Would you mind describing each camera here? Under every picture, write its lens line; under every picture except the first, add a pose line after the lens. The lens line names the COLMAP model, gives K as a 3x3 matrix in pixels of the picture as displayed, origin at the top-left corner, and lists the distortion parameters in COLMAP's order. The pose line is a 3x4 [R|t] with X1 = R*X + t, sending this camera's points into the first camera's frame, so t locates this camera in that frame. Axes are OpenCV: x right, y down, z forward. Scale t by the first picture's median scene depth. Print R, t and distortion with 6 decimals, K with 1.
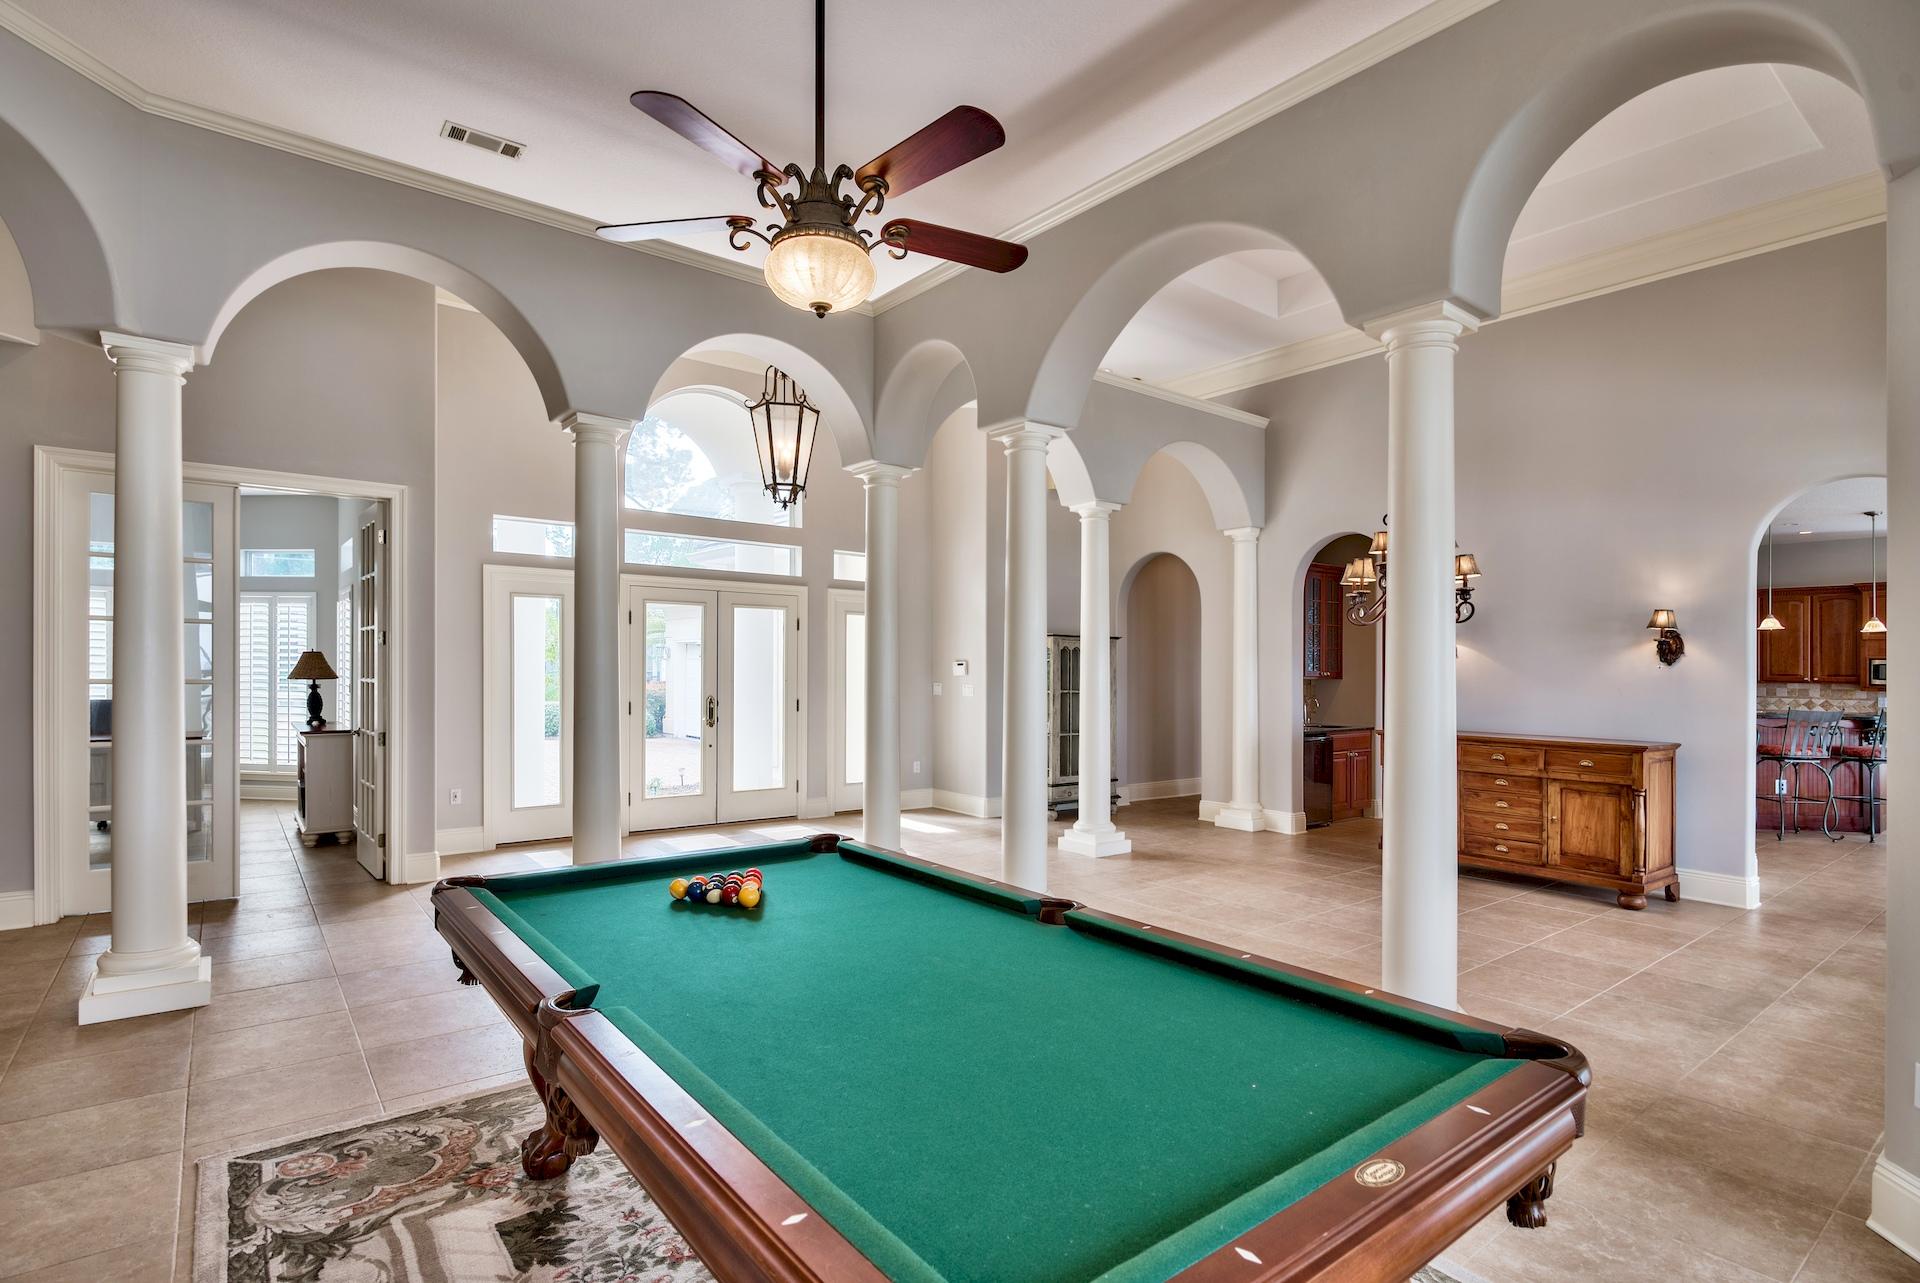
lens RADIAL K [[941.4, 0, 958.0], [0, 941.4, 679.3], [0, 0, 1]] dist [-0.002900, -0.000672]
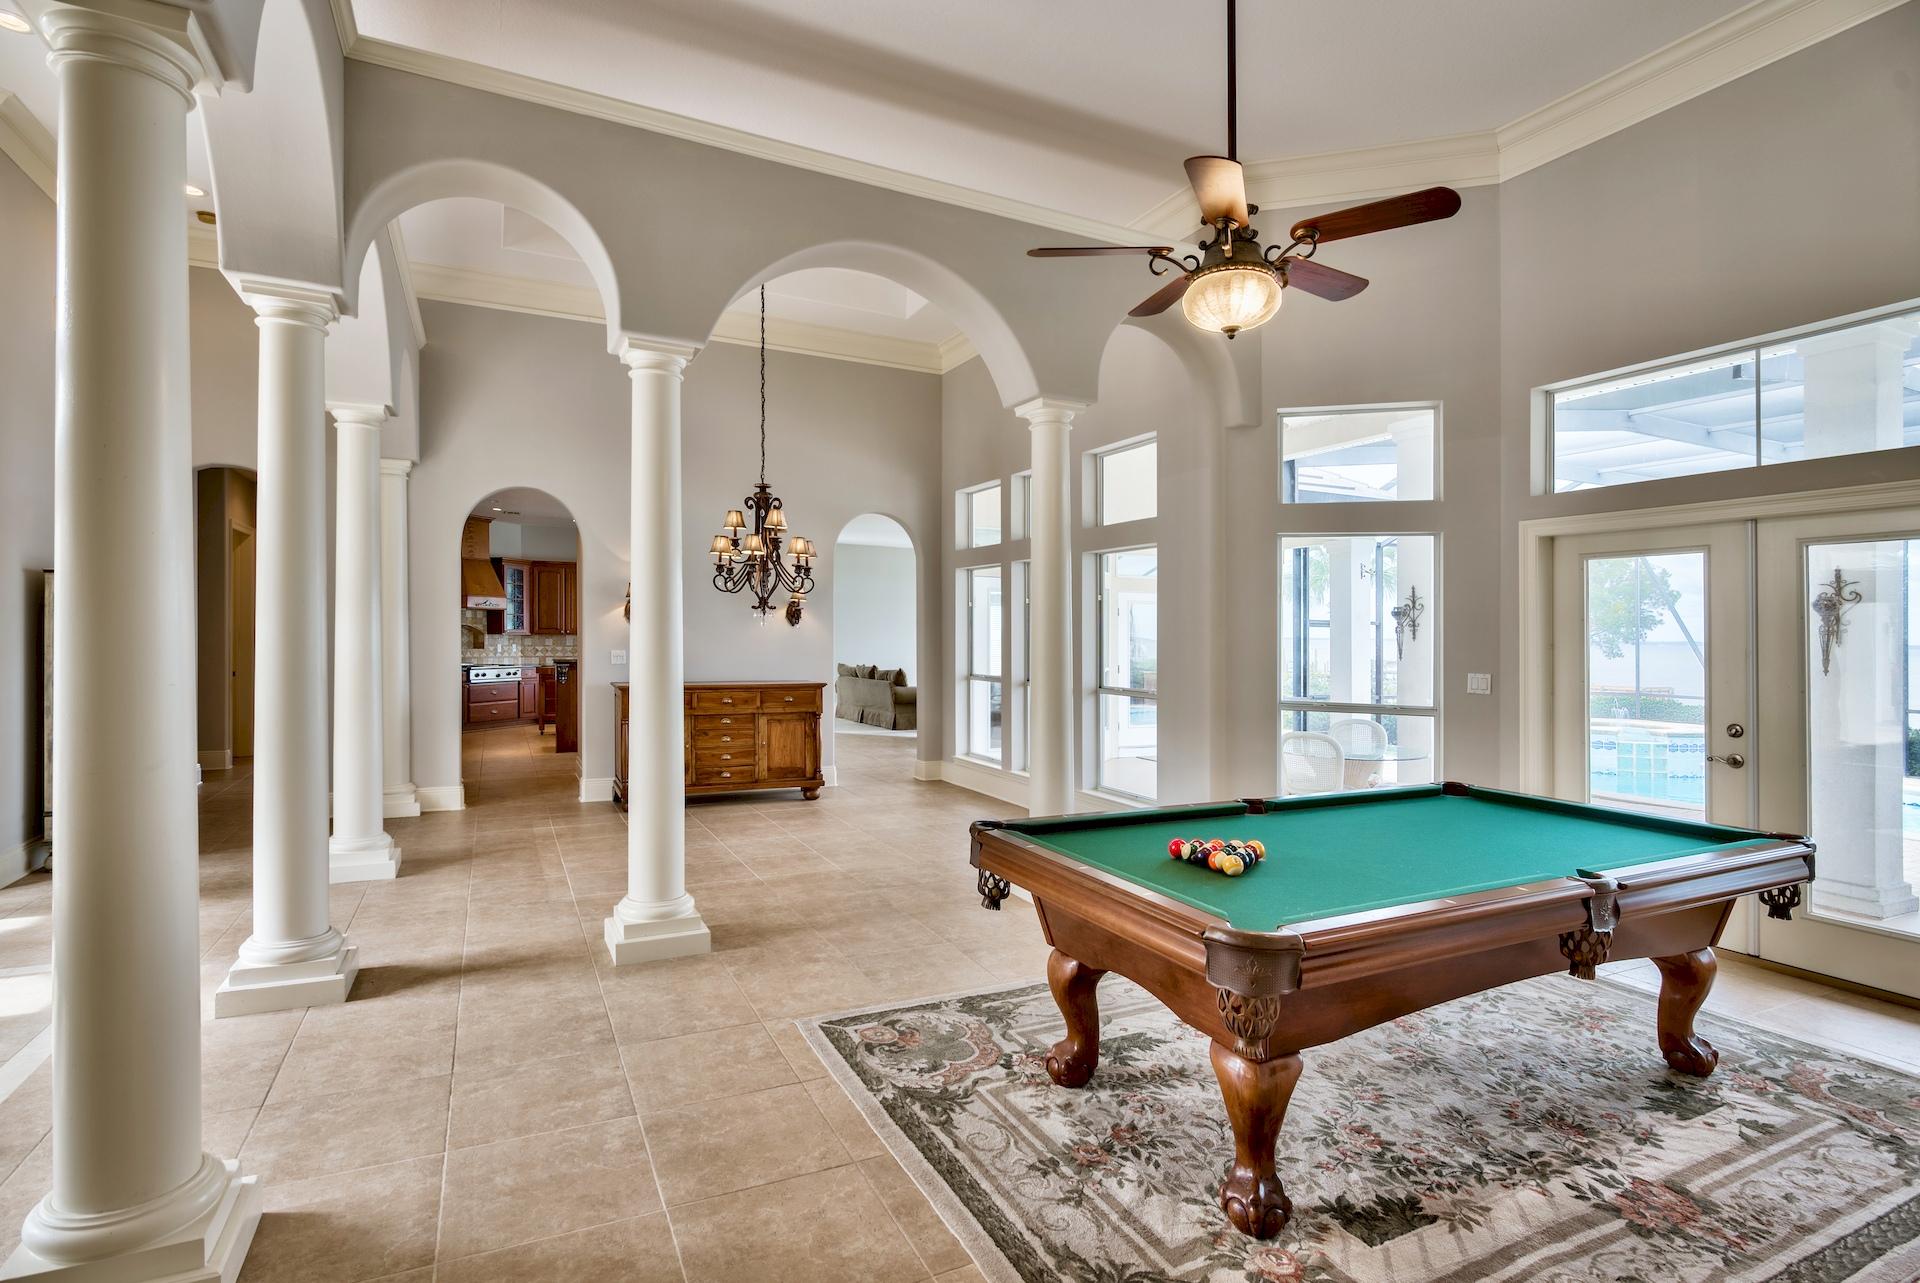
lens RADIAL K [[941.4, 0, 945.0], [0, 941.4, 632.7], [0, 0, 1]] dist [-0.002900, -0.000672]
pose [[0.218099, -0.008496, 0.975890, -0.480385], [0.003094, 0.999963, 0.008014, -0.012675], [-0.975922, 0.001272, 0.218118, 0.389713]]
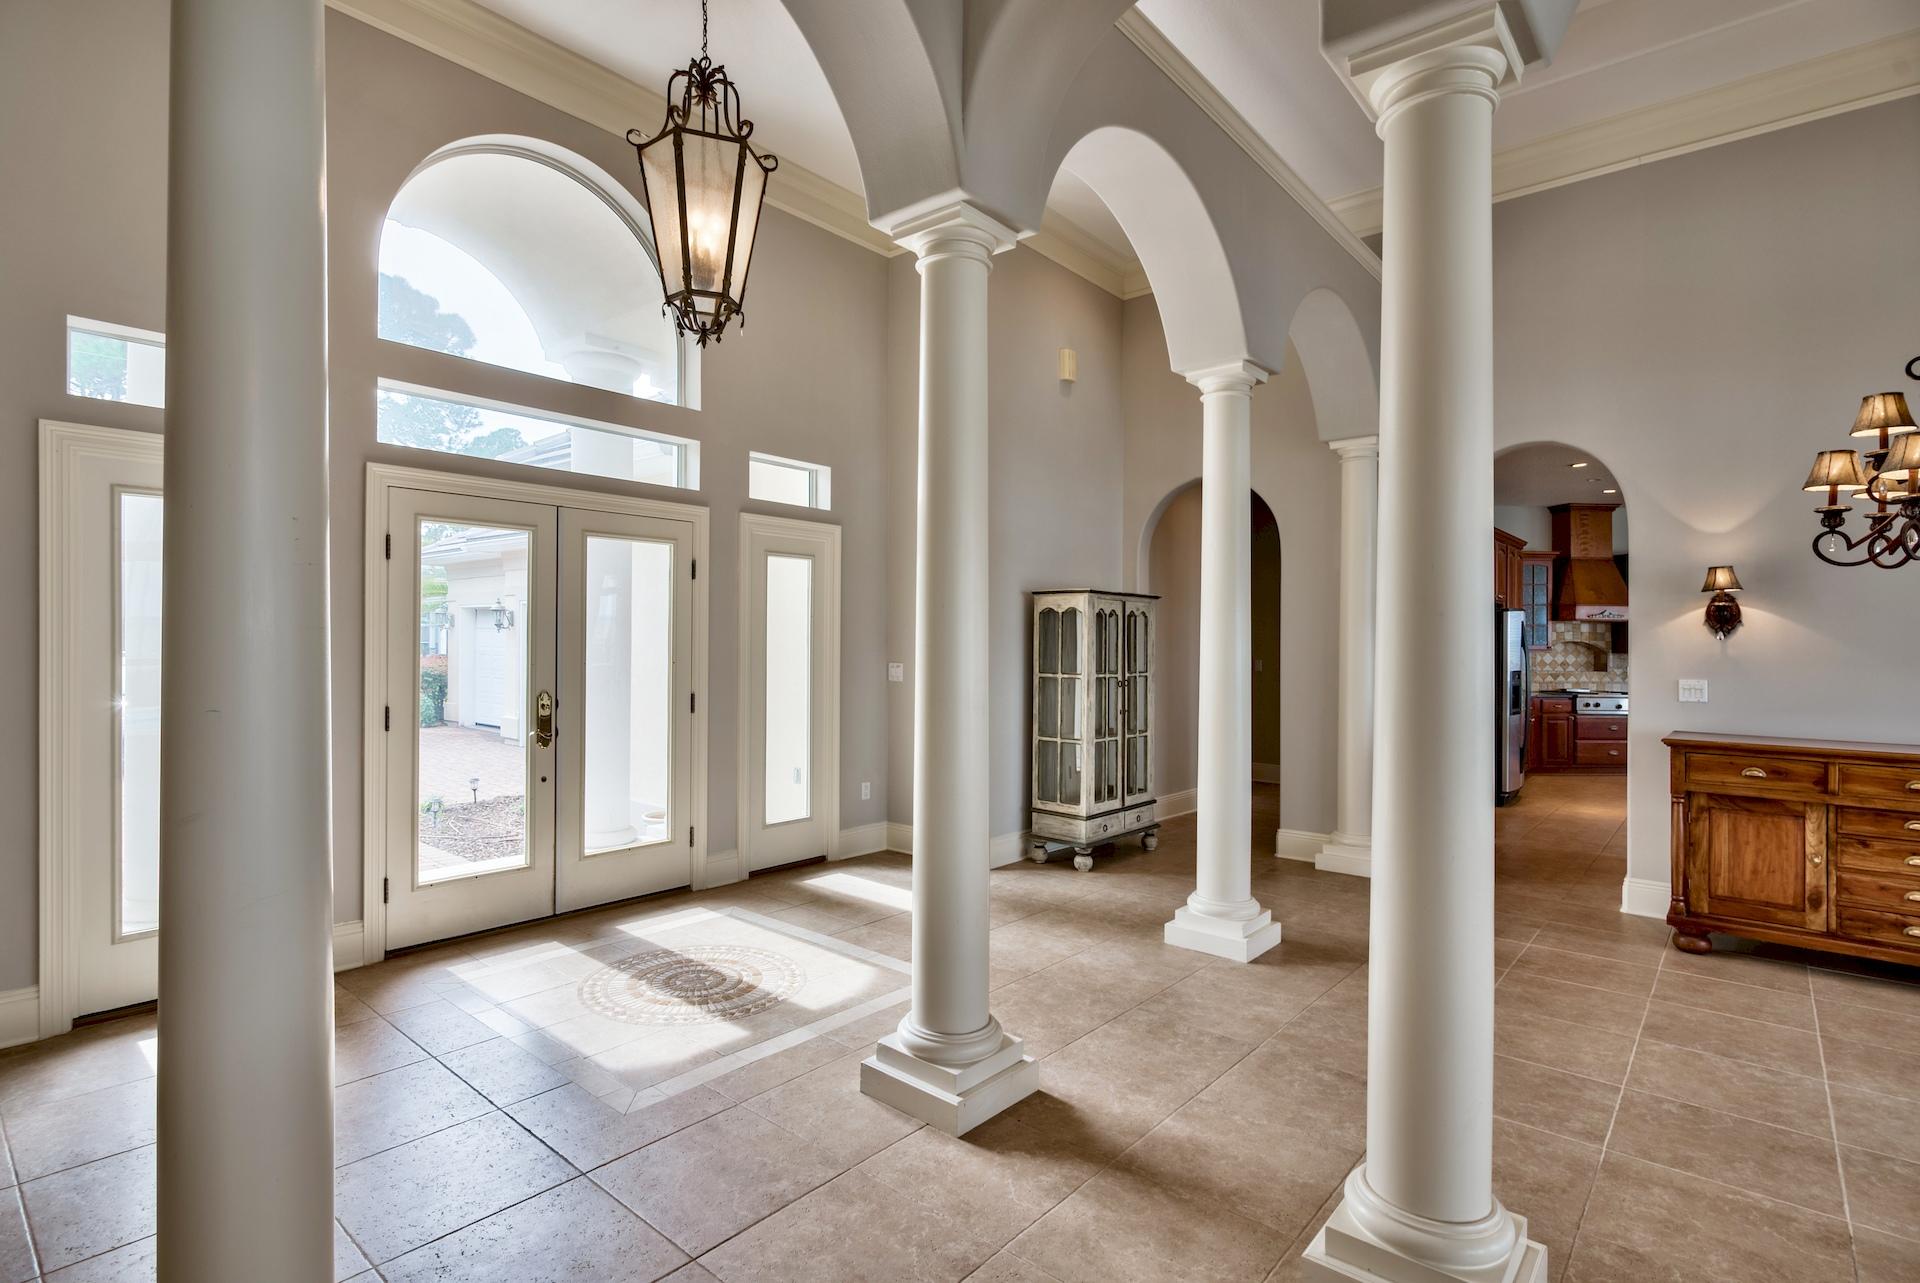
lens RADIAL K [[941.4, 0, 948.7], [0, 941.4, 638.4], [0, 0, 1]] dist [-0.002900, -0.000672]
pose [[0.981866, -0.000994, 0.189576, -0.144924], [0.003113, 0.999936, -0.010879, -0.008109], [-0.189553, 0.011272, 0.981806, 0.440280]]
